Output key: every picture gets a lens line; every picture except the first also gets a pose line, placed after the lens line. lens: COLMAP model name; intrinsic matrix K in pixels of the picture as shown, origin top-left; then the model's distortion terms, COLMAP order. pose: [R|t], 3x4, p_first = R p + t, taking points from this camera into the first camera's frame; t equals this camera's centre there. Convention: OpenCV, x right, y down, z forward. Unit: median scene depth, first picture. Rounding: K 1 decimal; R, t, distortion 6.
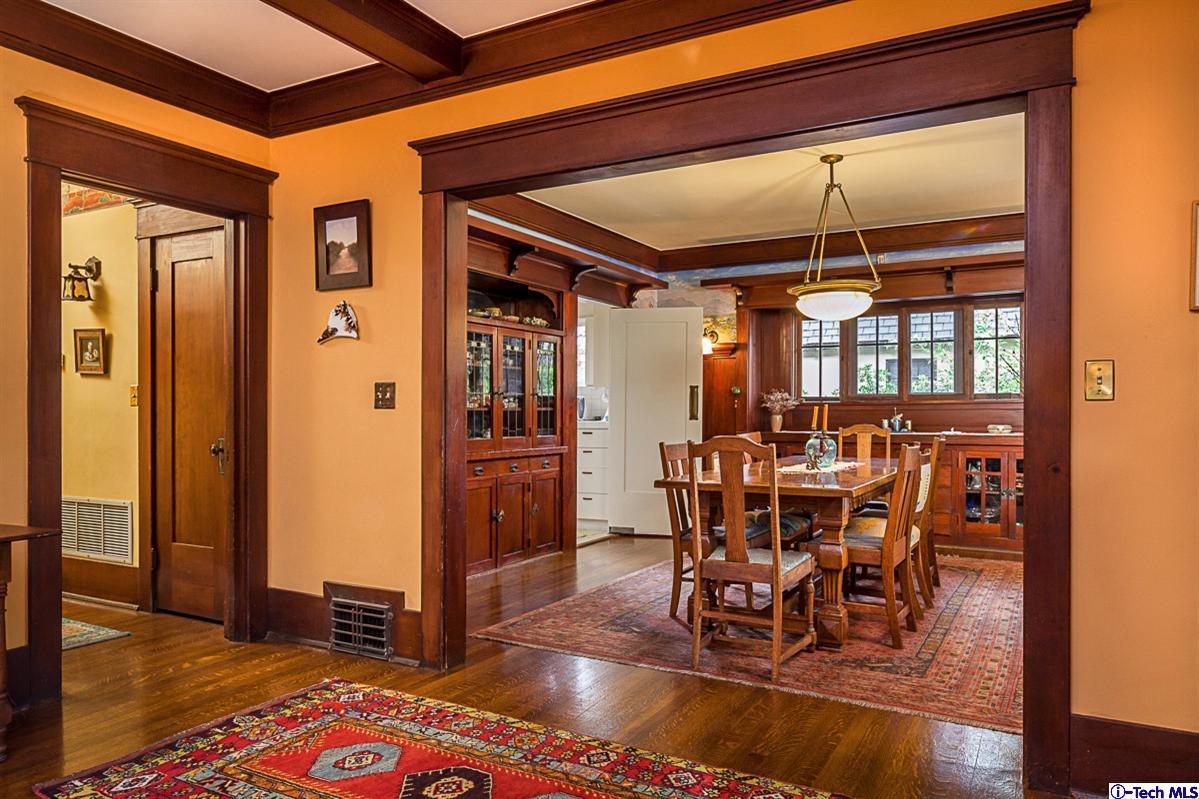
lens RADIAL K [[788.9, 0, 530.8], [0, 788.9, 408.5], [0, 0, 1]] dist [-0.005434, -0.000925]
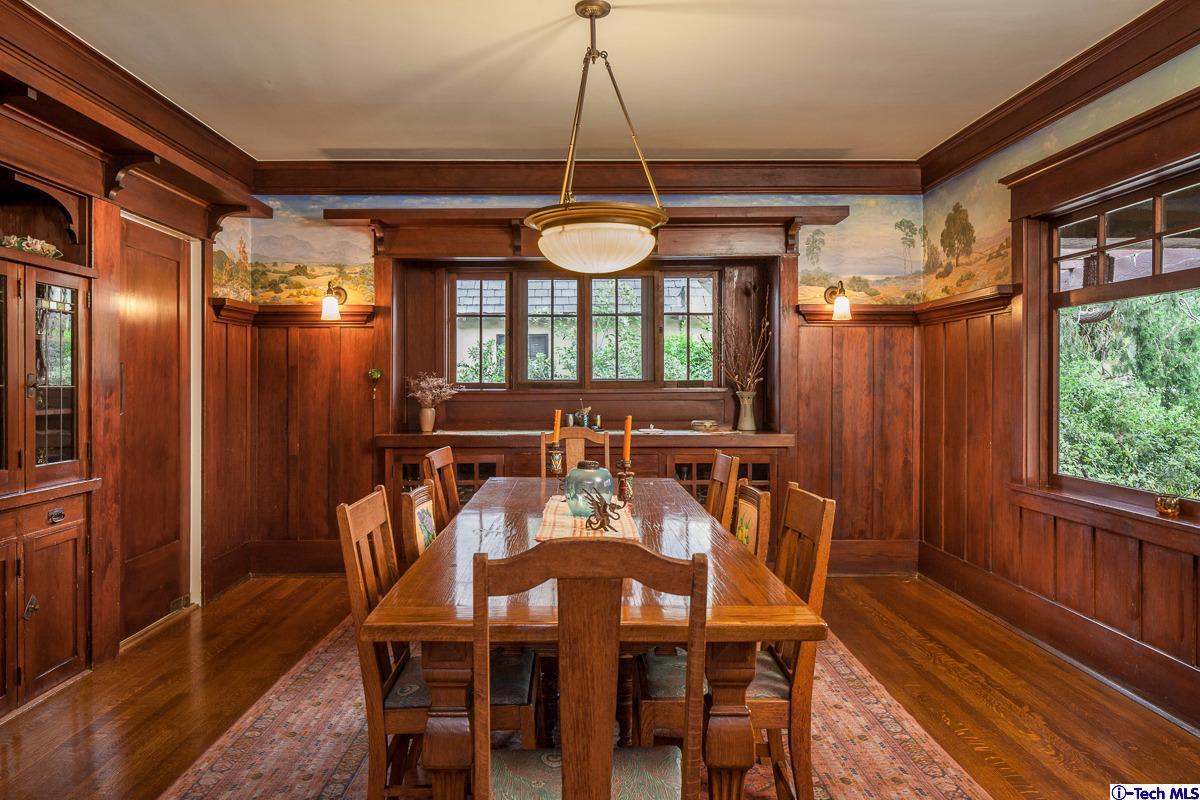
lens RADIAL K [[826.1, 0, 552.1], [0, 826.1, 383.8], [0, 0, 1]] dist [-0.003176, -0.001071]
pose [[0.847962, -0.002910, 0.530048, 0.008370], [0.000399, 0.999988, 0.004852, -0.020543], [-0.530056, -0.003903, 0.847953, 0.346807]]
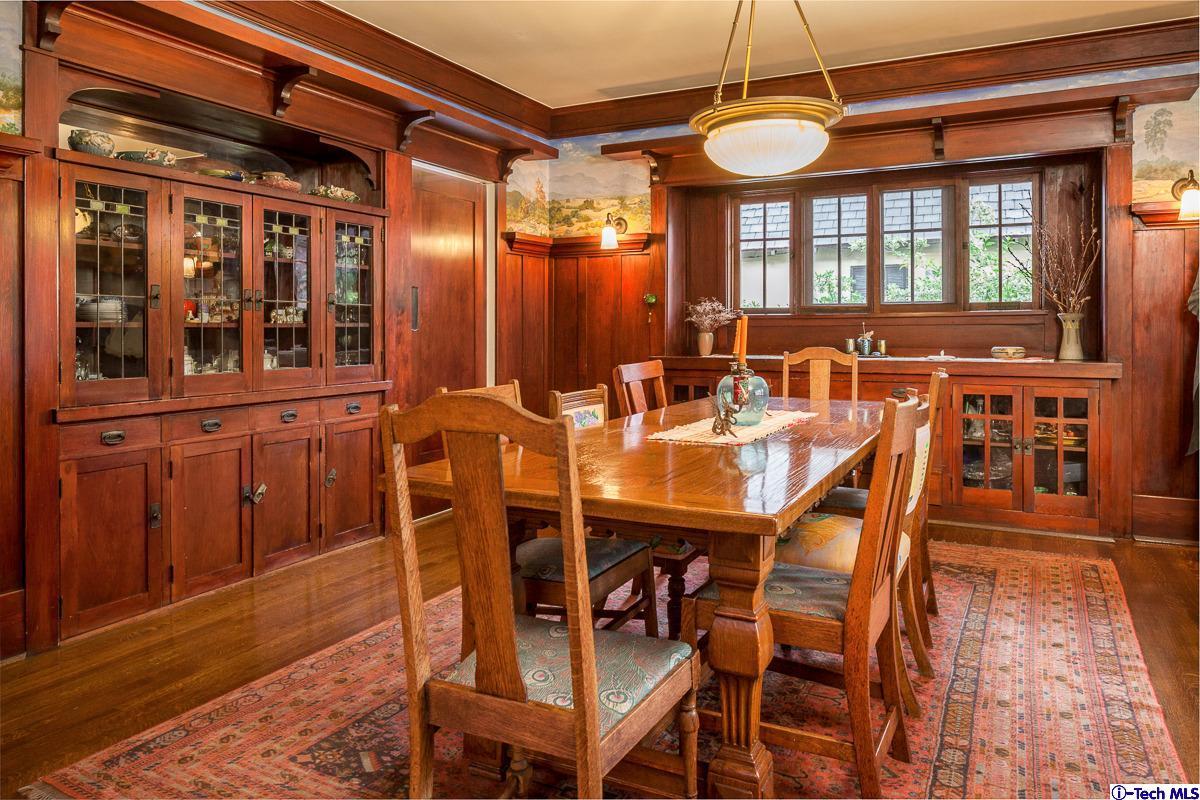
lens RADIAL K [[818.6, 0, 553.6], [0, 818.6, 323.4], [0, 0, 1]] dist [-0.011662, -0.001203]
pose [[0.997158, -0.001006, 0.075328, 0.133069], [0.001099, 0.999999, -0.001197, 0.000551], [-0.075326, 0.001277, 0.997158, 0.297007]]
